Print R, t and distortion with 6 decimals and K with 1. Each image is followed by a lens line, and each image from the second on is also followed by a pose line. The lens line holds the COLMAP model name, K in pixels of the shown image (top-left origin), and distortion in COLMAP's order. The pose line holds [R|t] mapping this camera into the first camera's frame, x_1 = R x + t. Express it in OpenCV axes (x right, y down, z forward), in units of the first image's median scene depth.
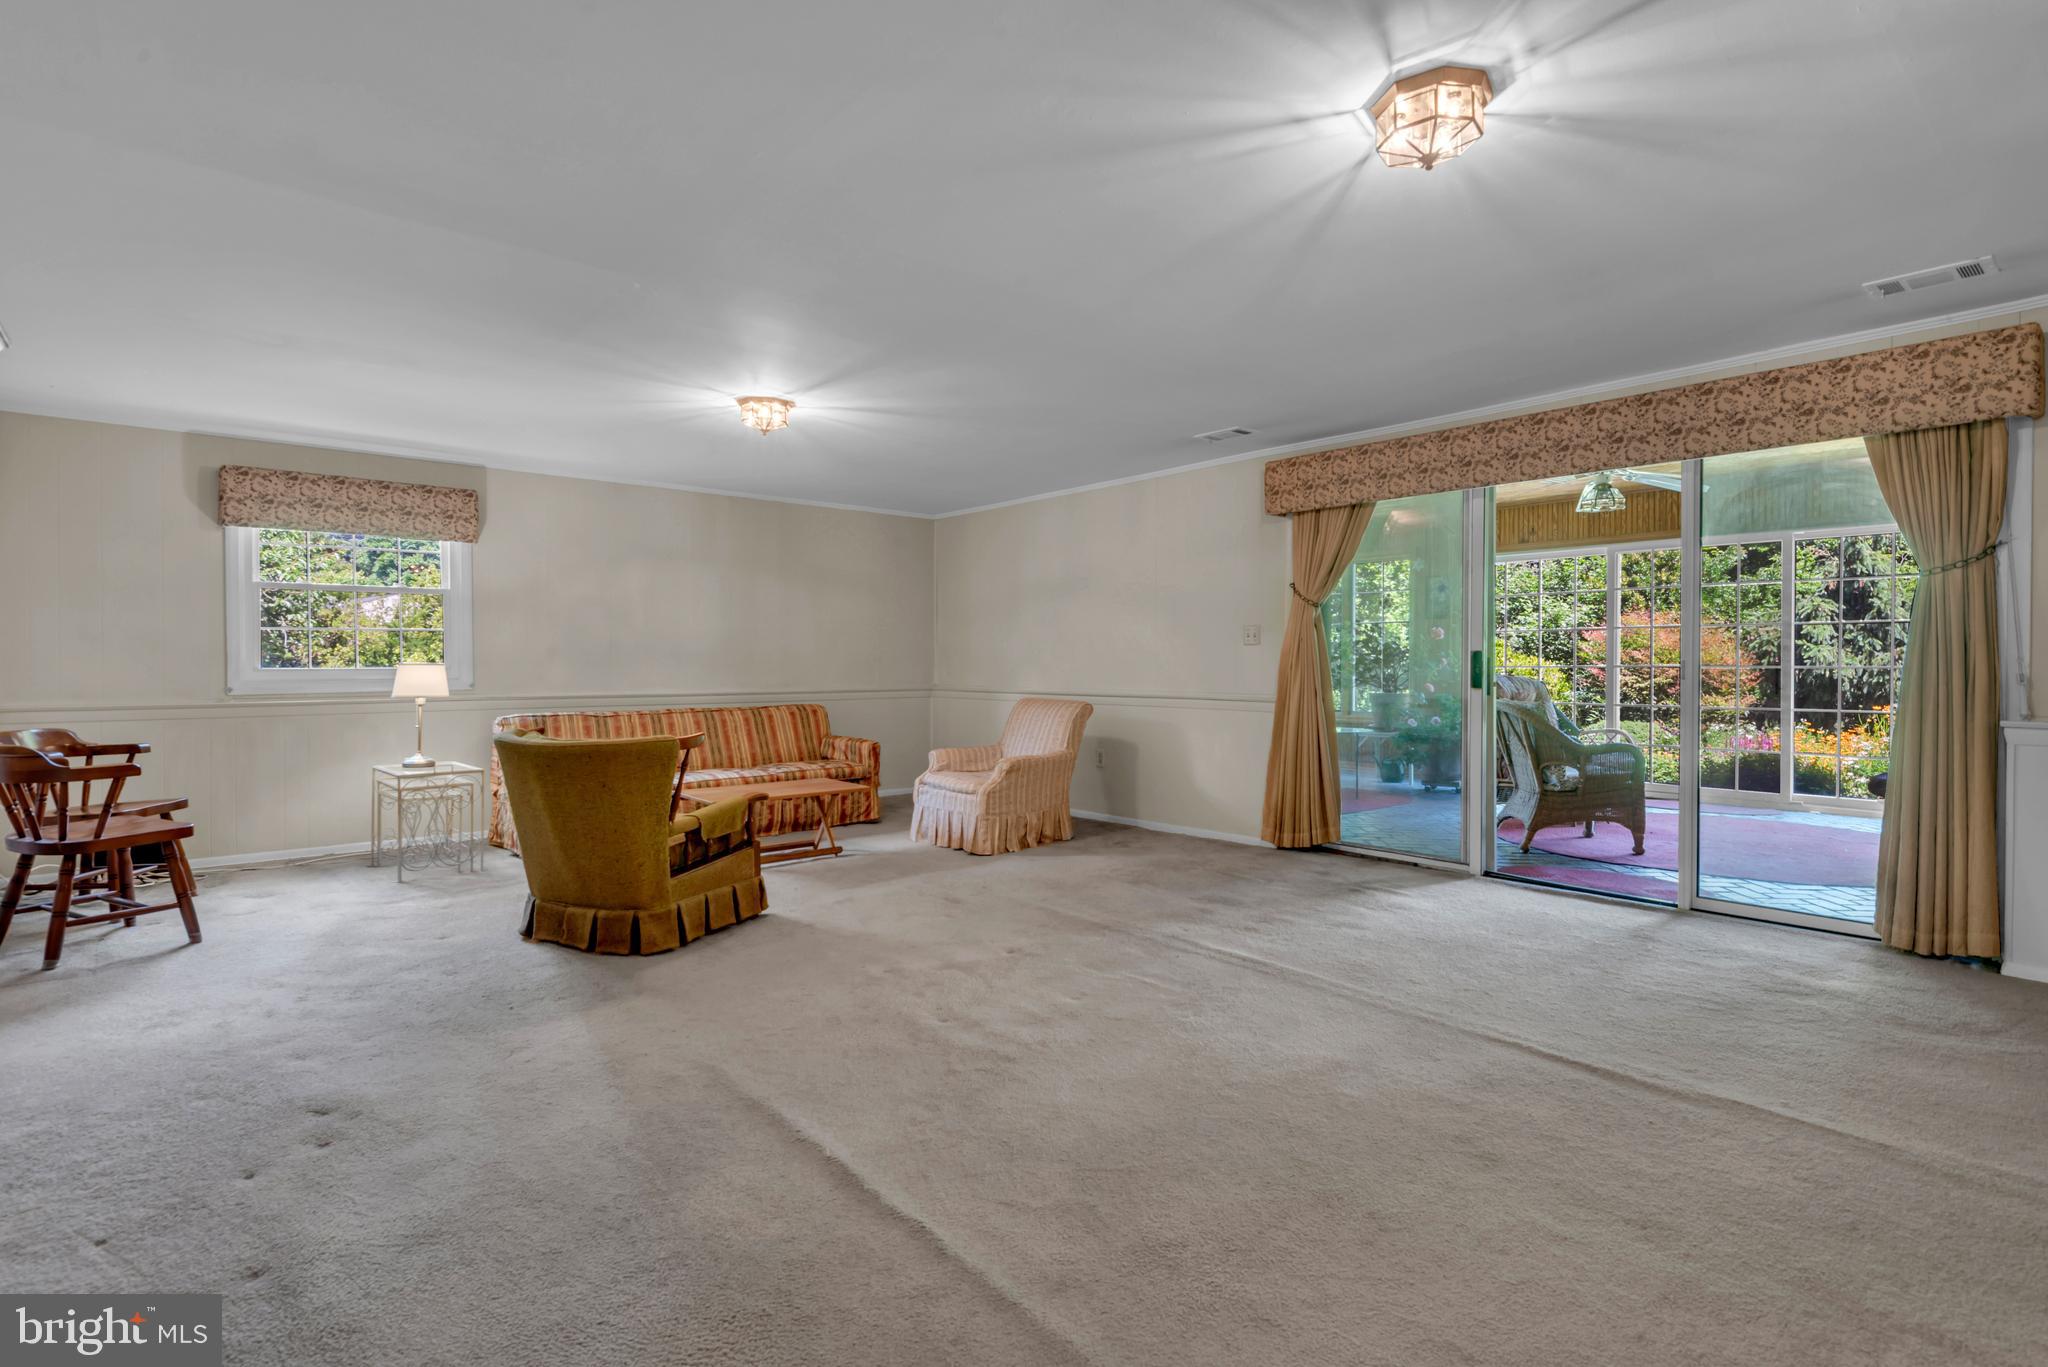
lens RADIAL K [[967.9, 0, 1021.2], [0, 967.9, 670.8], [0, 0, 1]] dist [0.005724, -0.002470]
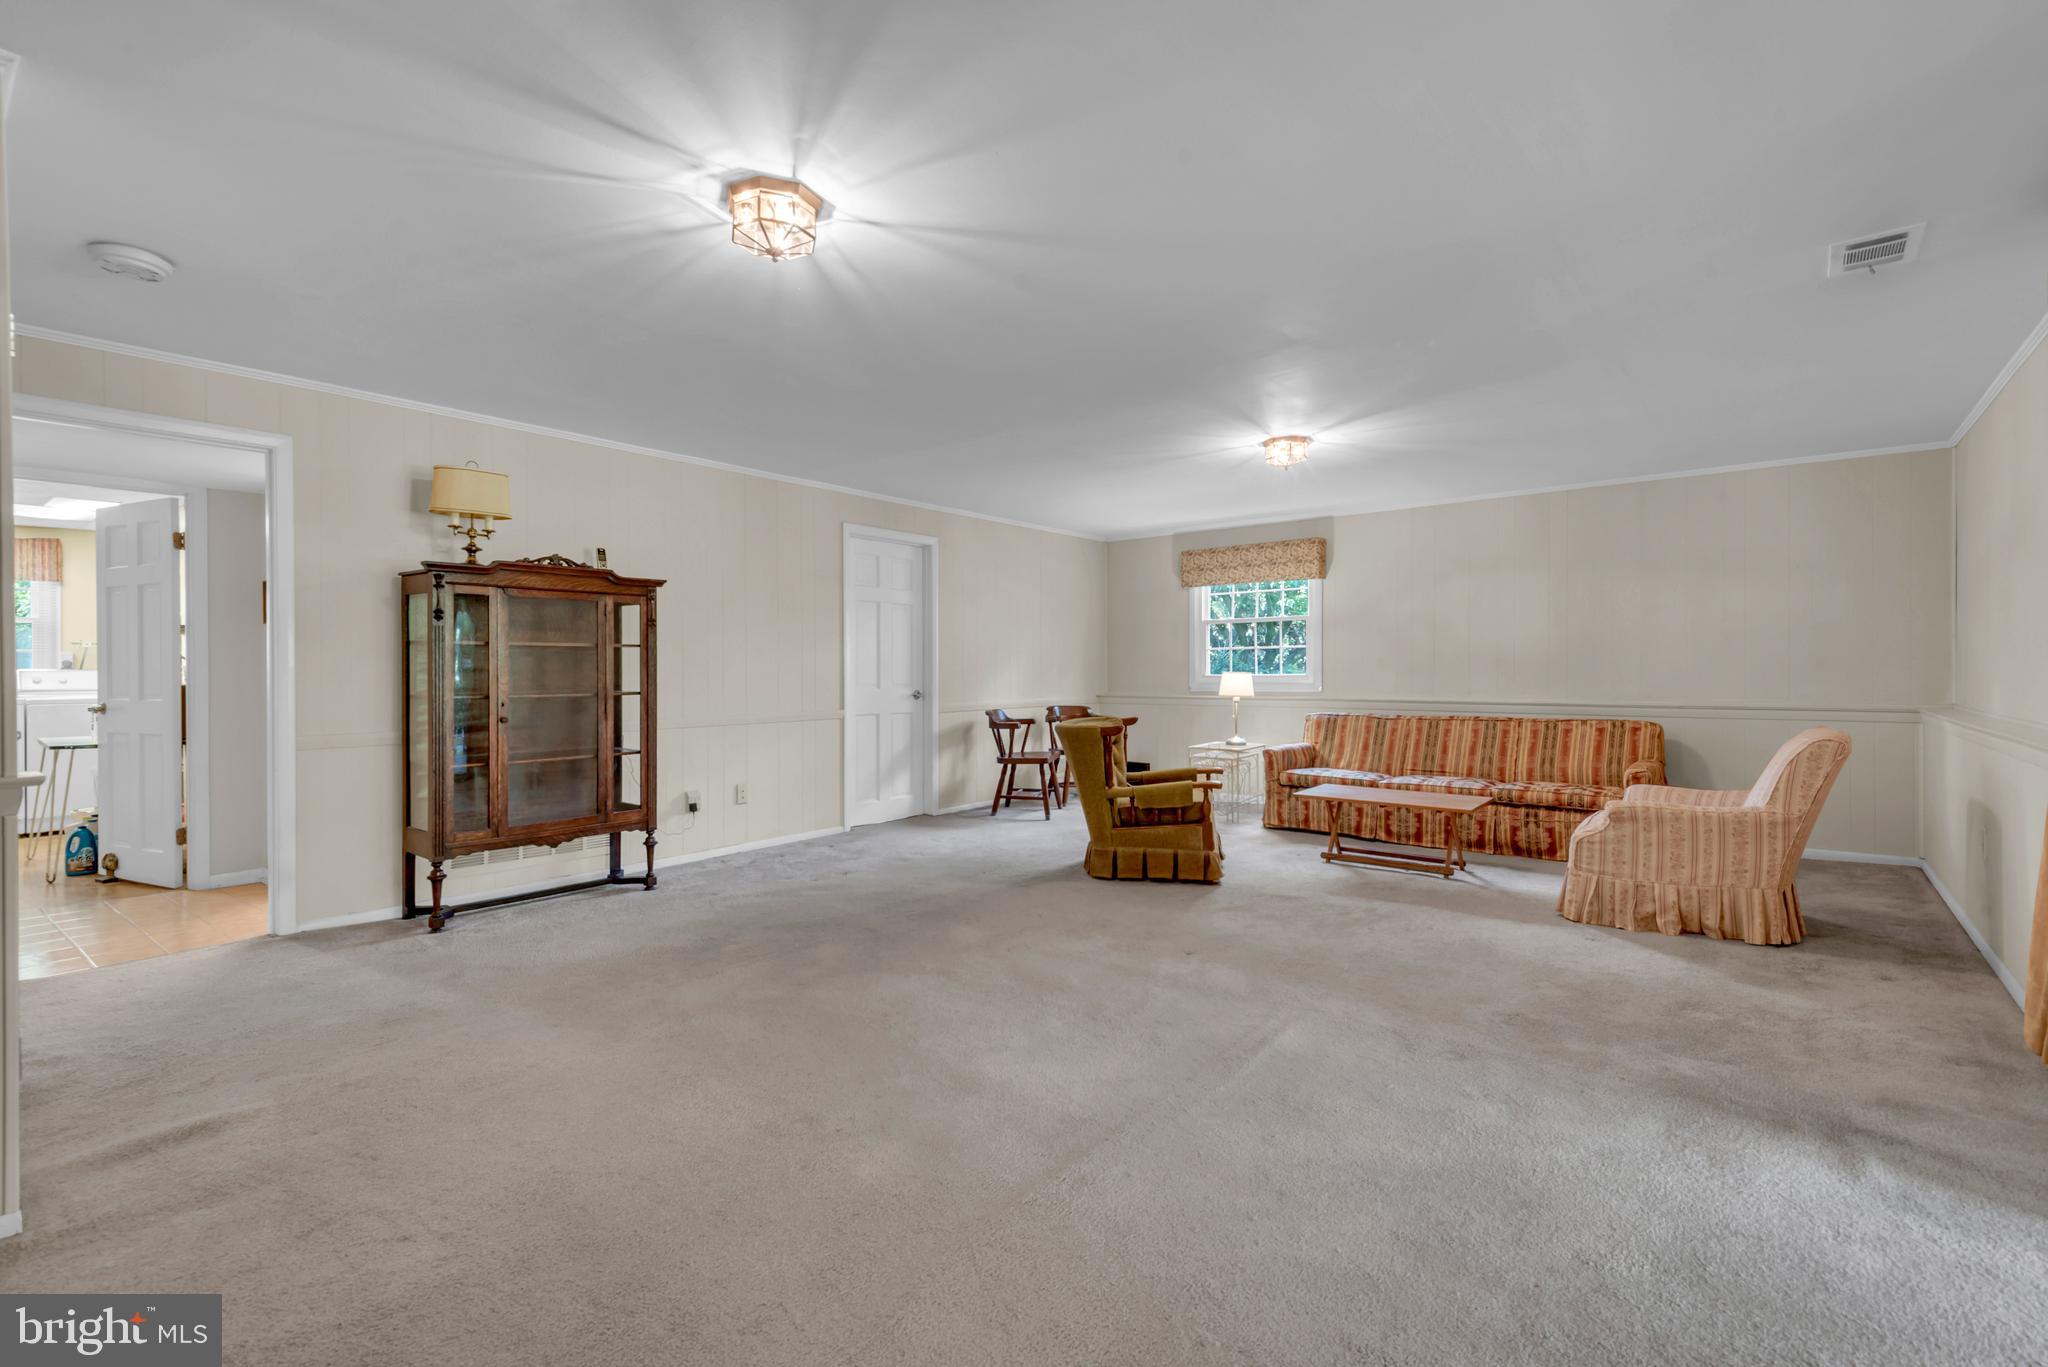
lens RADIAL K [[967.9, 0, 1065.8], [0, 967.9, 678.2], [0, 0, 1]] dist [0.005724, -0.002470]
pose [[0.184463, 0.009228, -0.982796, 0.720090], [-0.008185, 0.999936, 0.007852, -0.008310], [0.982805, 0.006596, 0.184527, 0.494107]]
